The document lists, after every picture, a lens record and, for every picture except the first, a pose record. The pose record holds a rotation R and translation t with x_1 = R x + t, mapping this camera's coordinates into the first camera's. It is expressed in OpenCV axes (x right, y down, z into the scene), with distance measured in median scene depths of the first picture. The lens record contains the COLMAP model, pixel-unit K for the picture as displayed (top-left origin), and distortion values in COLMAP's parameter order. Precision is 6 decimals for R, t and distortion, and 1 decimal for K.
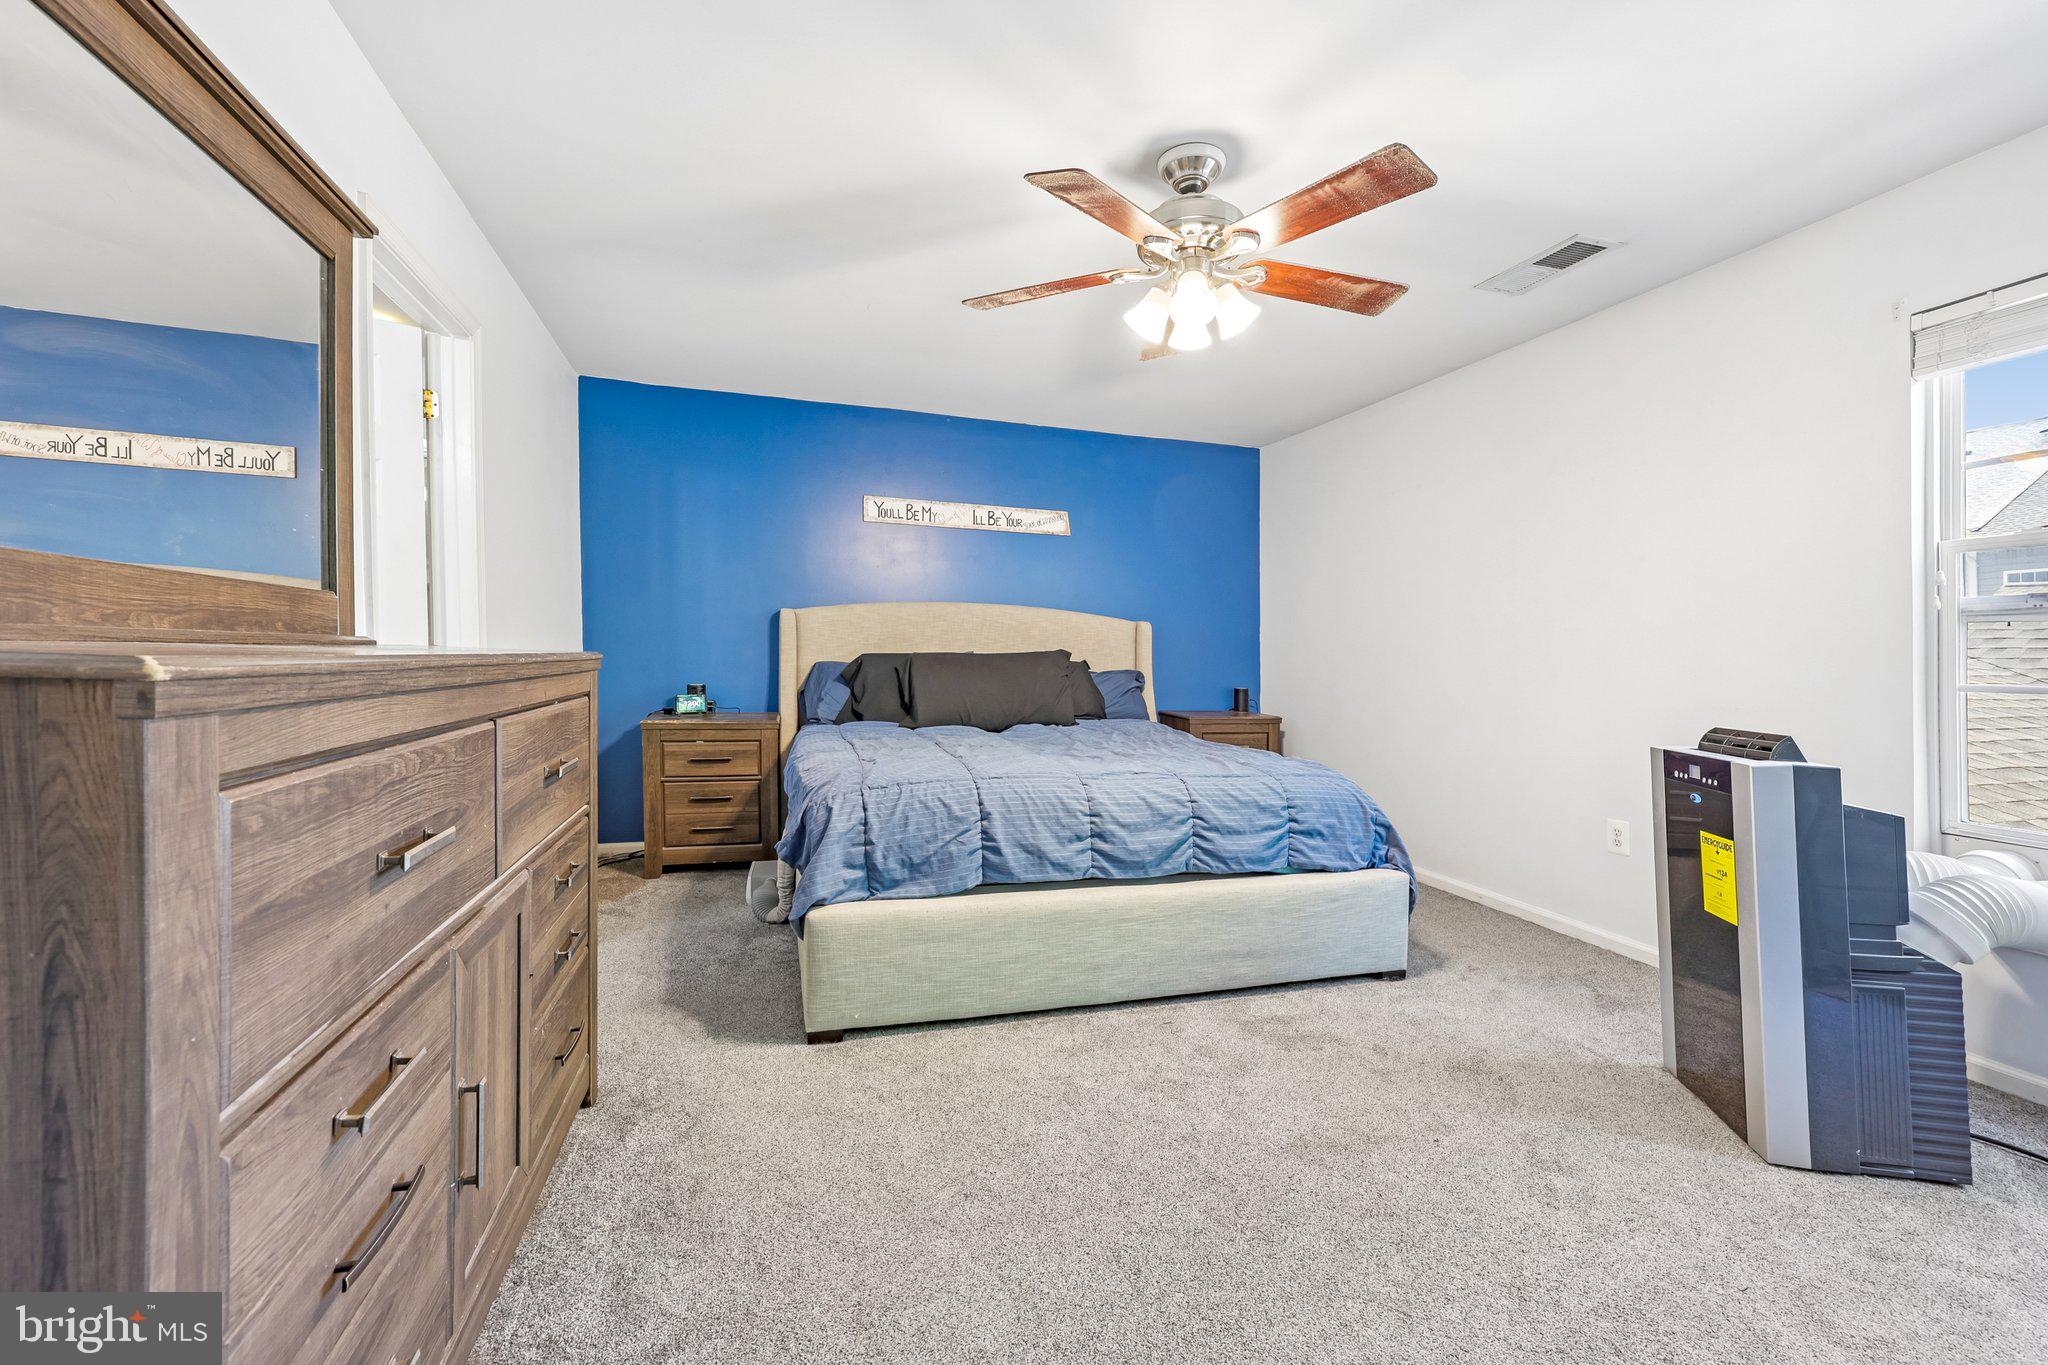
lens RADIAL K [[825.7, 0, 1021.3], [0, 825.7, 655.9], [0, 0, 1]] dist [-0.002307, -0.000428]
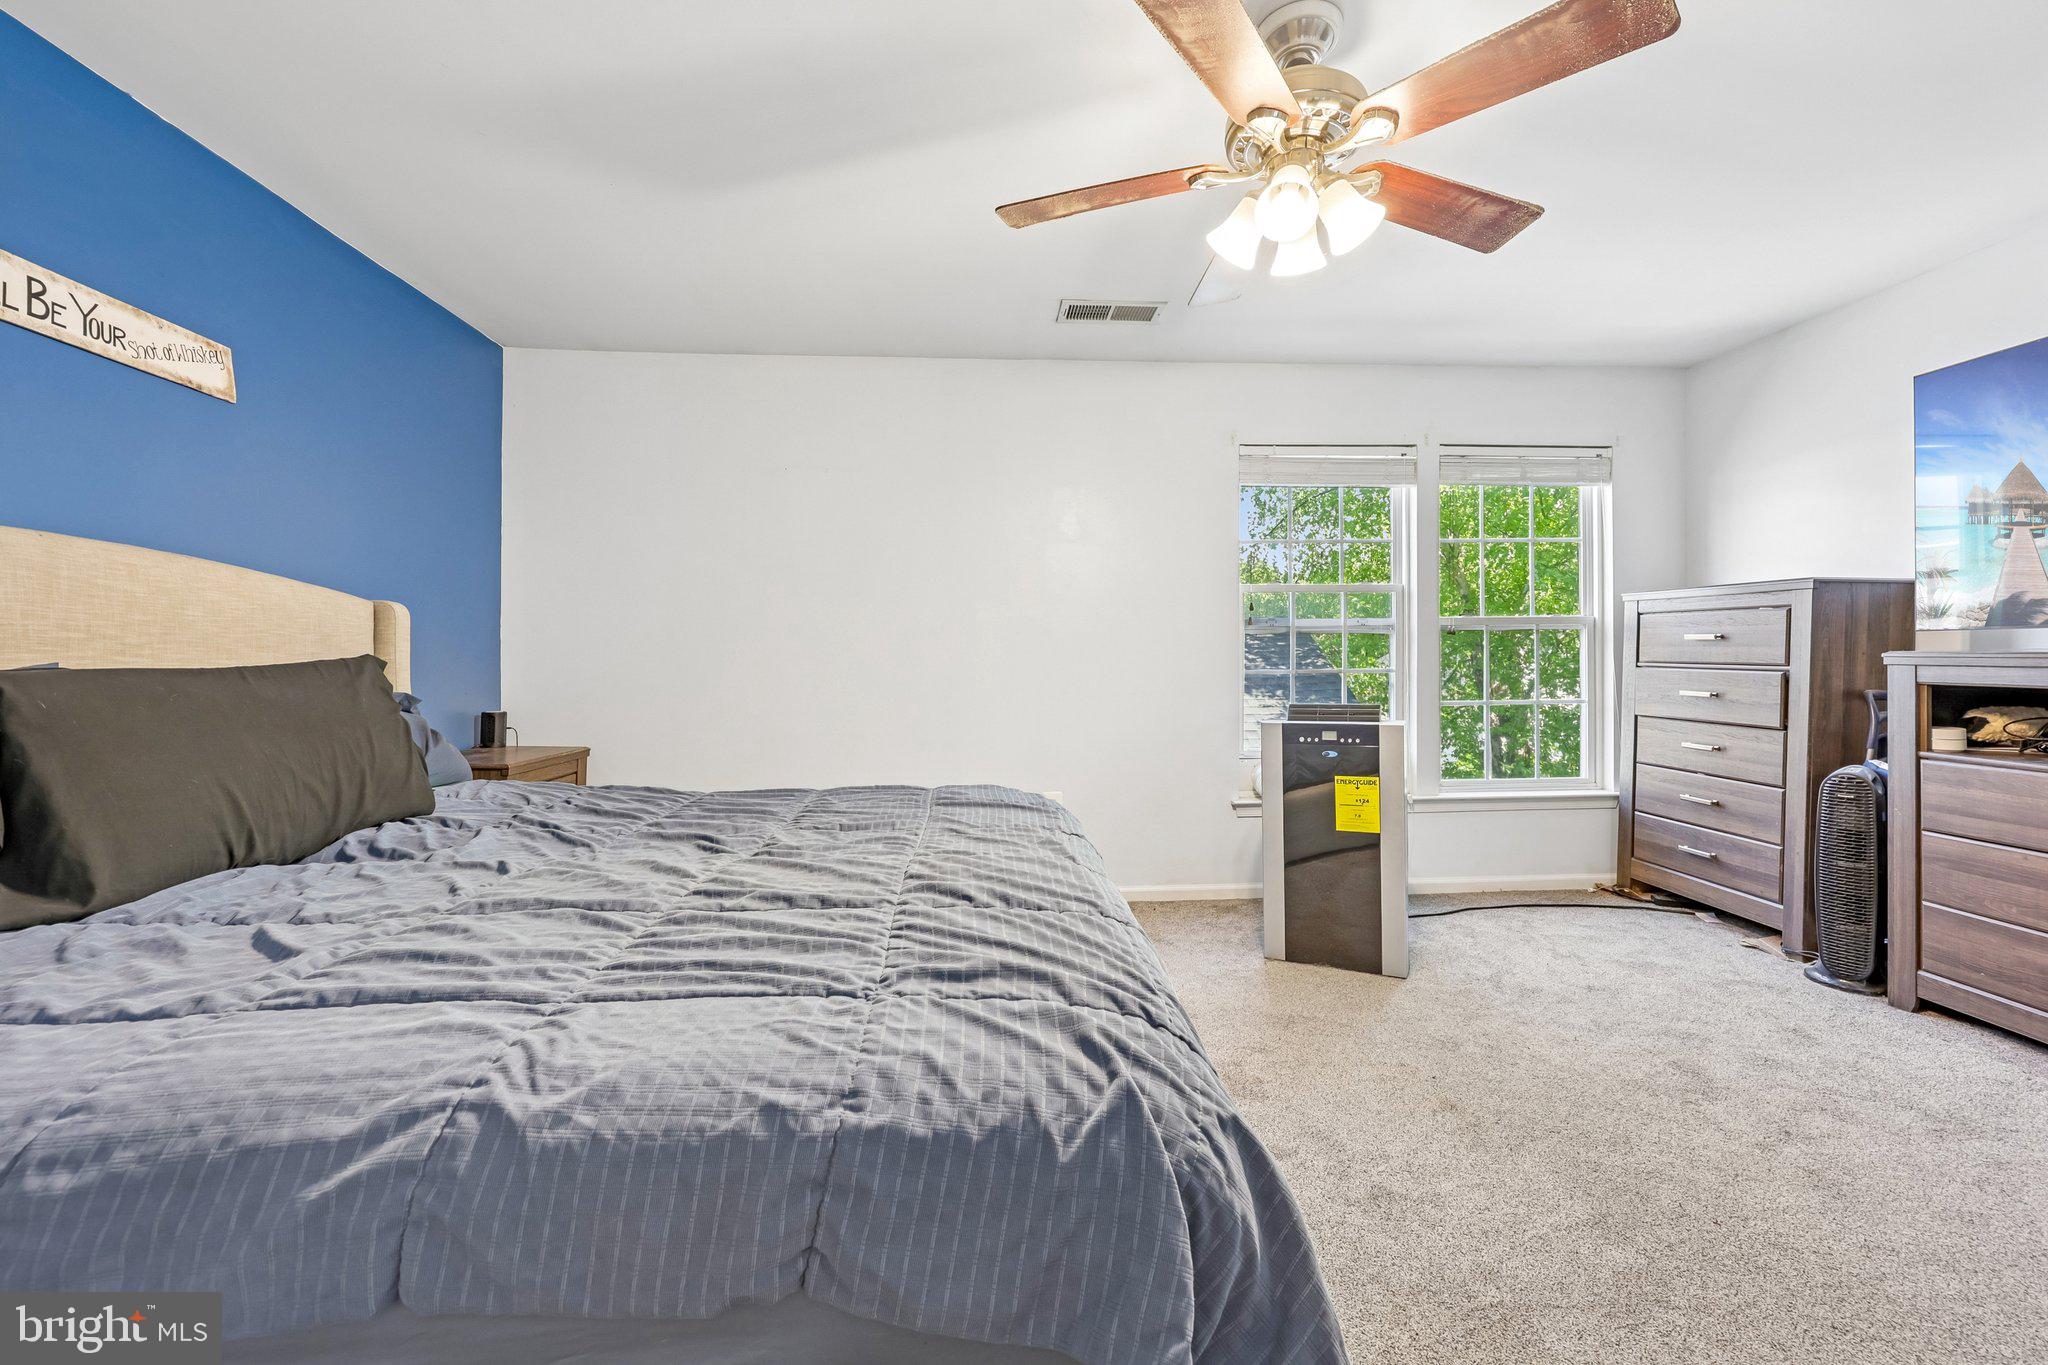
lens RADIAL K [[825.7, 0, 1021.3], [0, 825.7, 655.9], [0, 0, 1]] dist [-0.002307, -0.000428]
pose [[0.239662, -0.014897, 0.970742, -0.285540], [0.010797, 0.999861, 0.012678, -0.008457], [-0.970796, 0.007442, 0.239790, 0.488332]]
